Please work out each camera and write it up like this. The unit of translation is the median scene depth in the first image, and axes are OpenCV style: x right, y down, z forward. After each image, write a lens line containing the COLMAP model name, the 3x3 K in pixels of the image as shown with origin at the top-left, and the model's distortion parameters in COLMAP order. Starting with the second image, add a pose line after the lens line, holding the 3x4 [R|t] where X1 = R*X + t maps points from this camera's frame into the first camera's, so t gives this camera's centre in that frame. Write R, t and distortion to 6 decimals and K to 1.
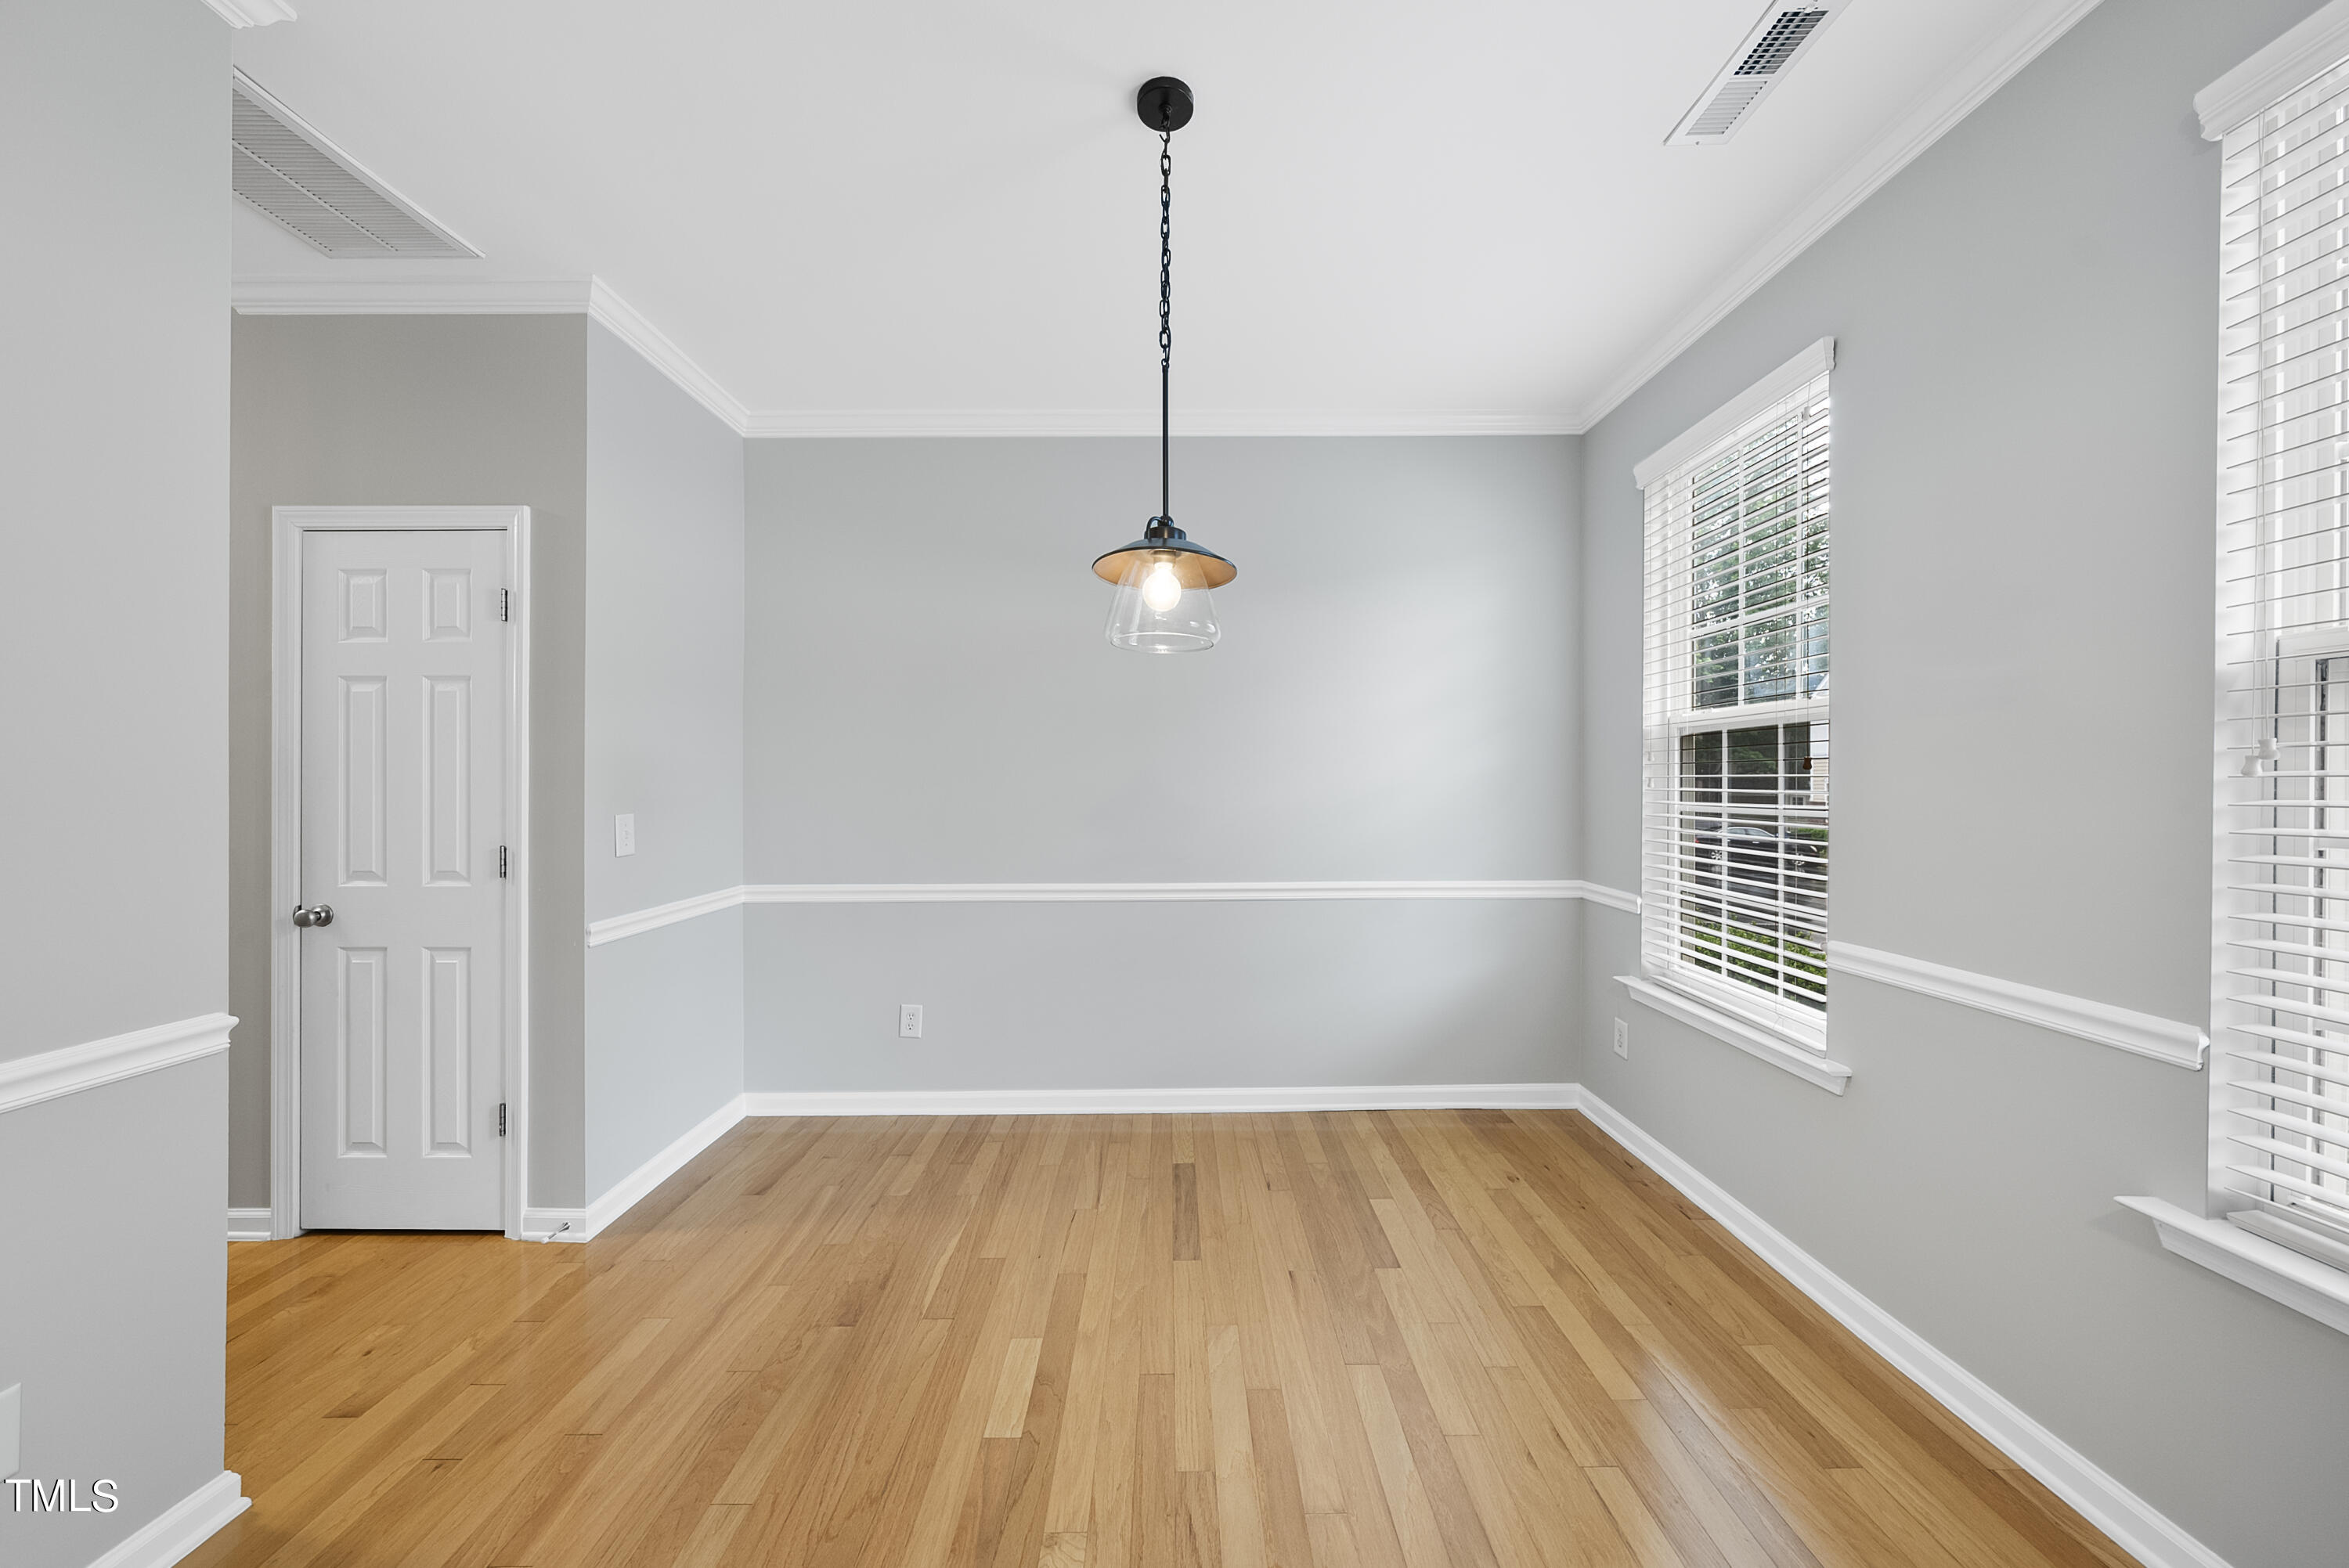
lens RADIAL K [[823.6, 0, 1174.6], [0, 823.6, 790.4], [0, 0, 1]] dist [-0.005699, 0.000468]
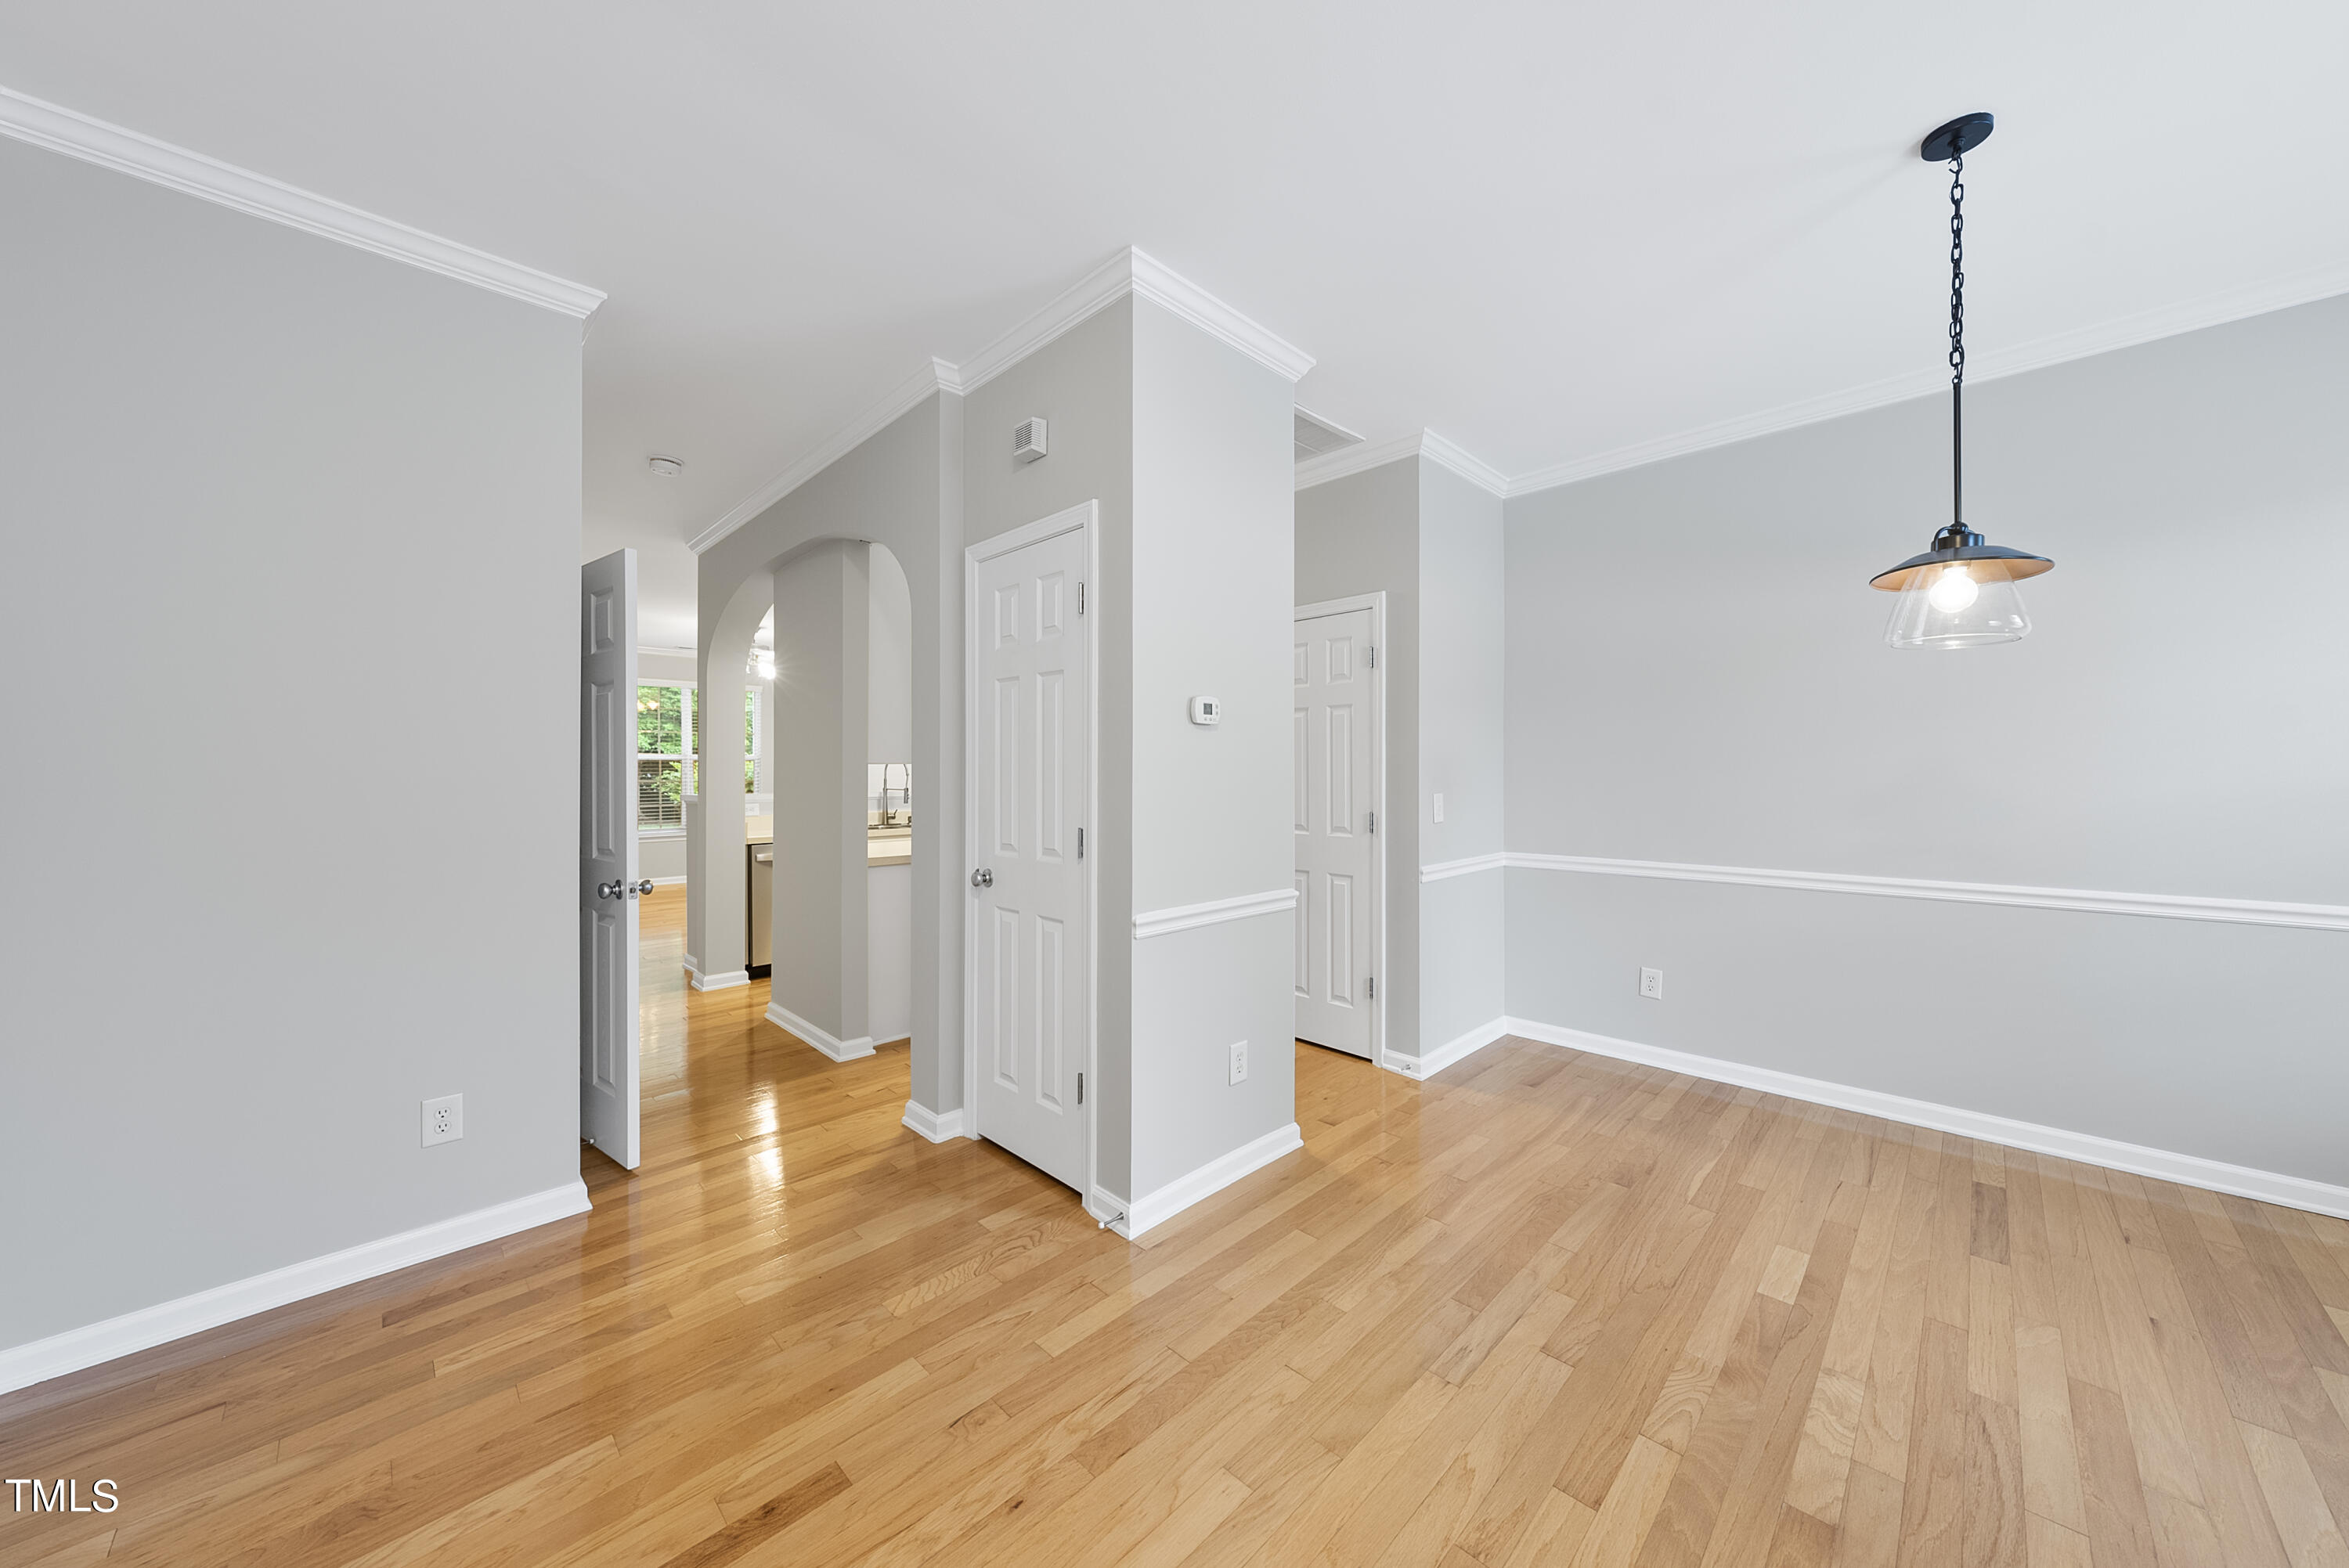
lens RADIAL K [[823.6, 0, 1170.1], [0, 823.6, 774.5], [0, 0, 1]] dist [-0.005699, 0.000468]
pose [[0.706409, -0.000174, -0.707804, 0.017202], [-0.004754, 0.999976, -0.004990, 0.006843], [0.707788, 0.006890, 0.706391, -0.431773]]
